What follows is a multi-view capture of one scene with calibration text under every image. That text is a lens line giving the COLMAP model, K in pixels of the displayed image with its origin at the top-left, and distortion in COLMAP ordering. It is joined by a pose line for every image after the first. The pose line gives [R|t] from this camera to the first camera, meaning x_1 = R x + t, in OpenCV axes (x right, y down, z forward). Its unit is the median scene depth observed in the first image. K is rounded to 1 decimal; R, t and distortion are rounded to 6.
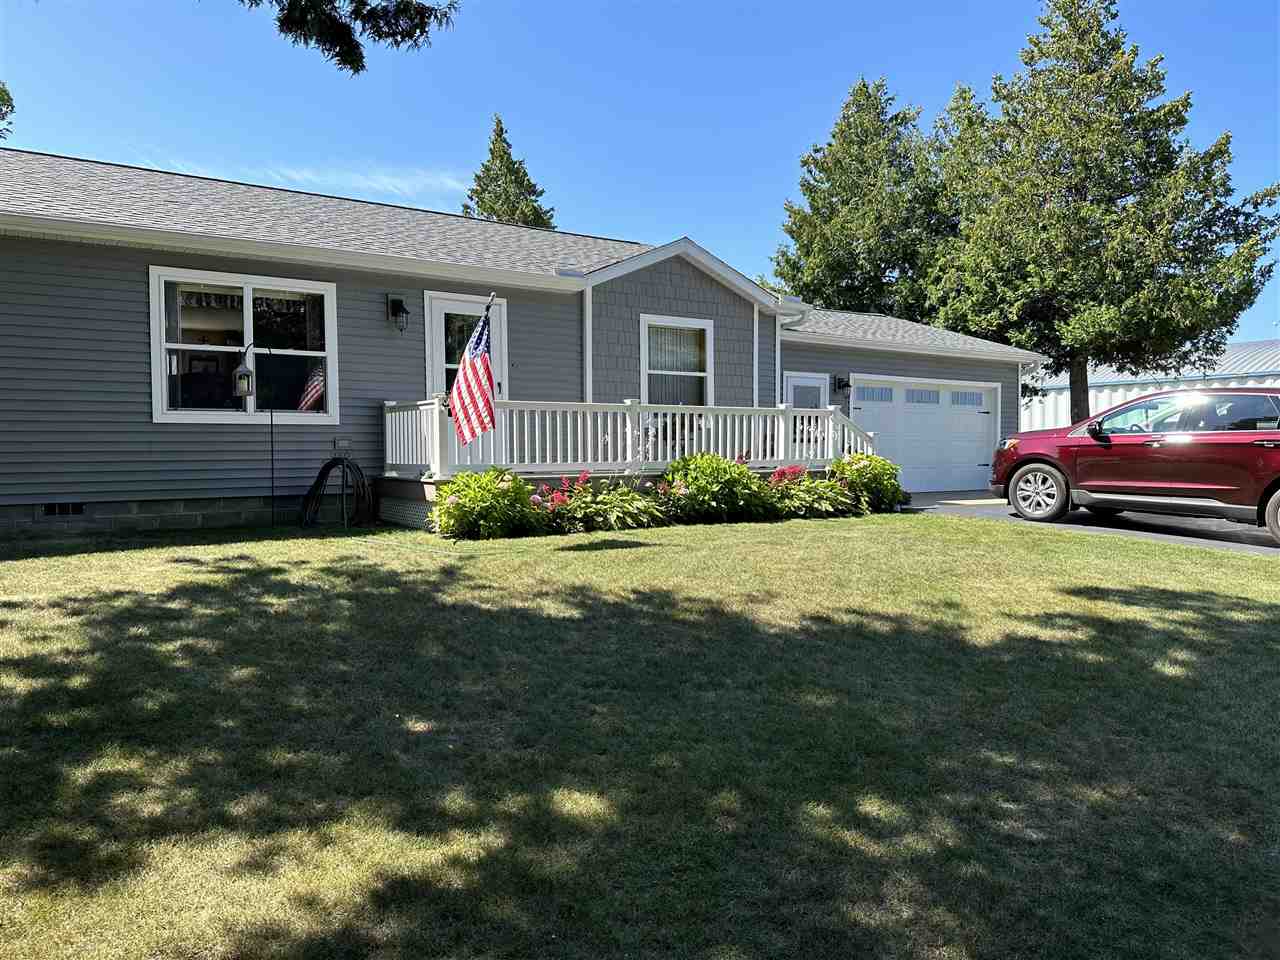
lens RADIAL K [[926.9, 0, 635.2], [0, 926.9, 480.9], [0, 0, 1]] dist [0.112164, -0.181273]
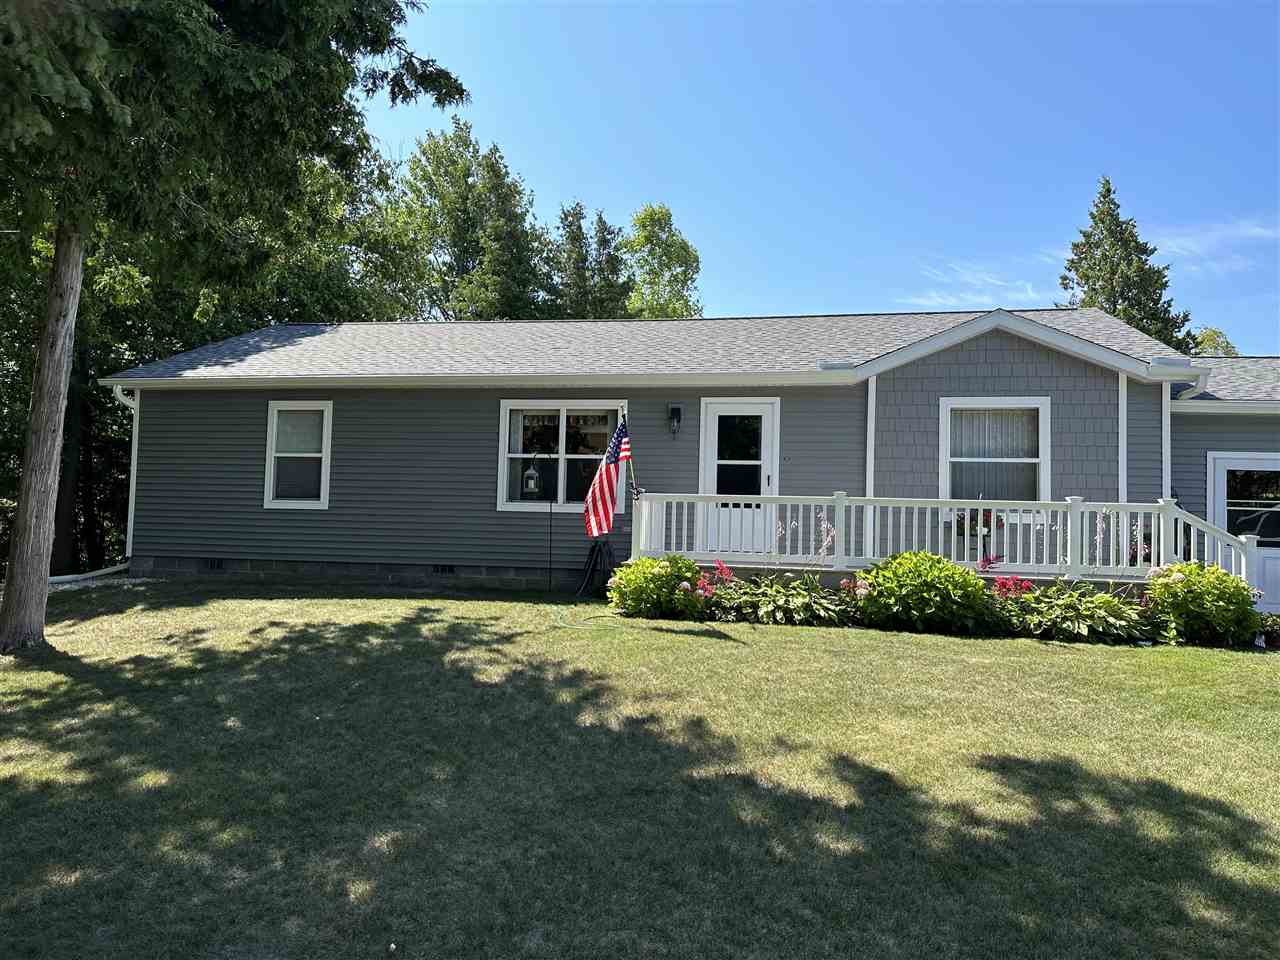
lens RADIAL K [[926.9, 0, 635.2], [0, 926.9, 480.9], [0, 0, 1]] dist [0.112164, -0.181273]
pose [[0.680930, -0.009625, -0.732285, 0.573074], [-0.056565, 0.996235, -0.065692, -0.024267], [0.730161, 0.086153, 0.677822, 0.191268]]
